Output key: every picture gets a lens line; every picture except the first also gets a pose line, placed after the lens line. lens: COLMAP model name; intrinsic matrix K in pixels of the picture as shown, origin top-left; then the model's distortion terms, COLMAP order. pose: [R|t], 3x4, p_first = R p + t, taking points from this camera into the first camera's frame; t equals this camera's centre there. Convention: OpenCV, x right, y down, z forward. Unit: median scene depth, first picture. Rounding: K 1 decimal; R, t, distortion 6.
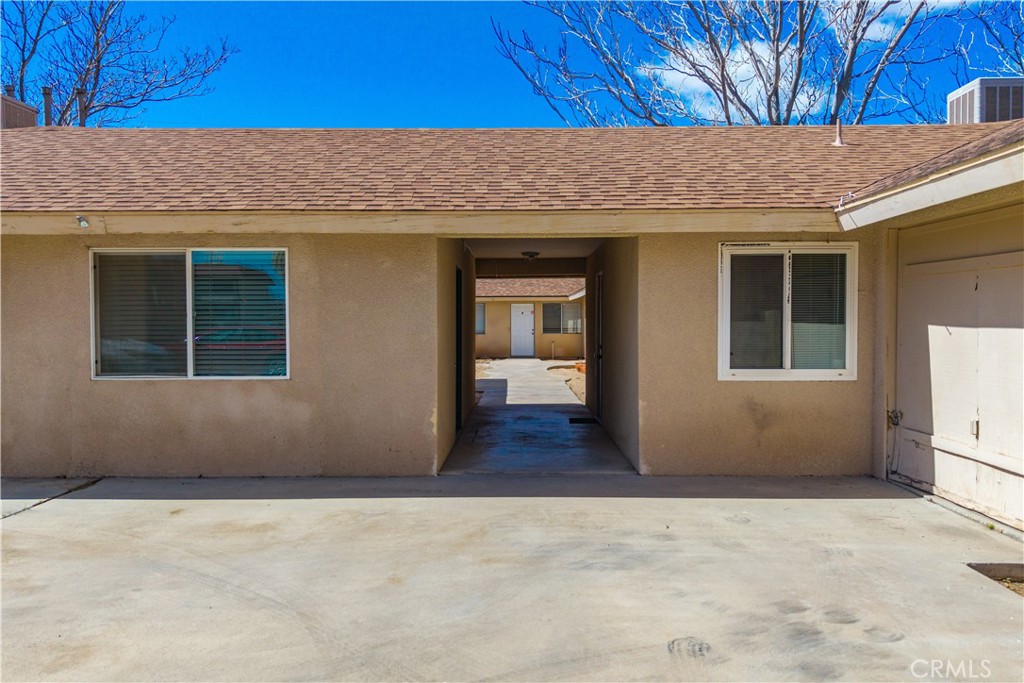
lens RADIAL K [[805.8, 0, 512.0], [0, 805.8, 341.5], [0, 0, 1]] dist [0.005900, 0.002937]
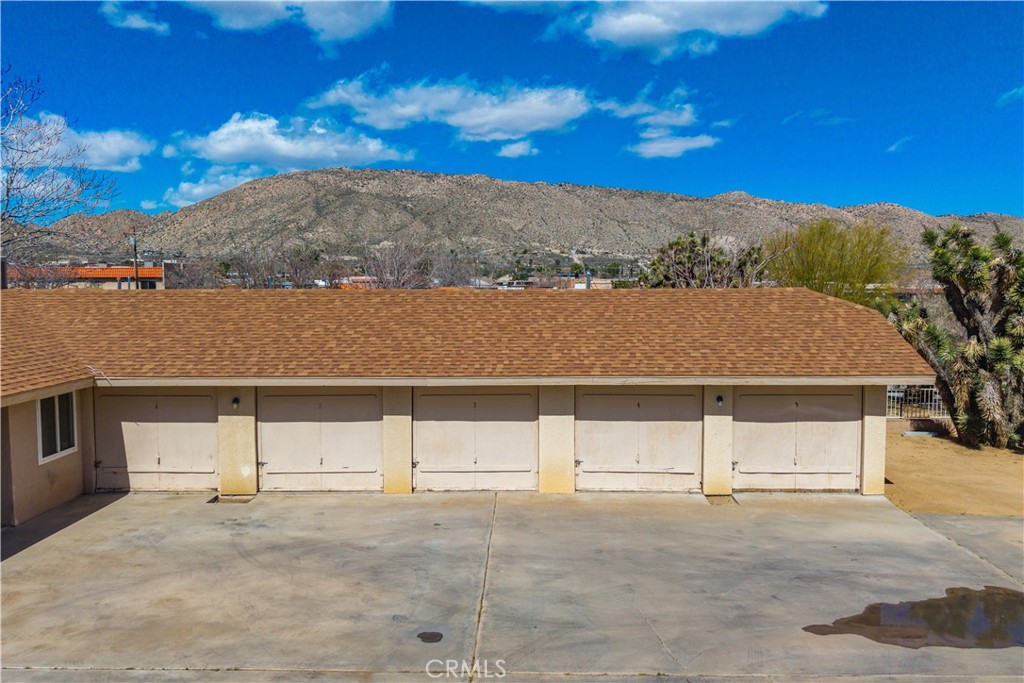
lens RADIAL K [[805.8, 0, 512.0], [0, 805.8, 341.5], [0, 0, 1]] dist [0.005900, 0.002937]
pose [[0.008027, -0.069624, 0.997541, -2.123803], [0.027917, 0.997200, 0.069375, -0.452329], [-0.999578, 0.027292, 0.009948, -0.199376]]
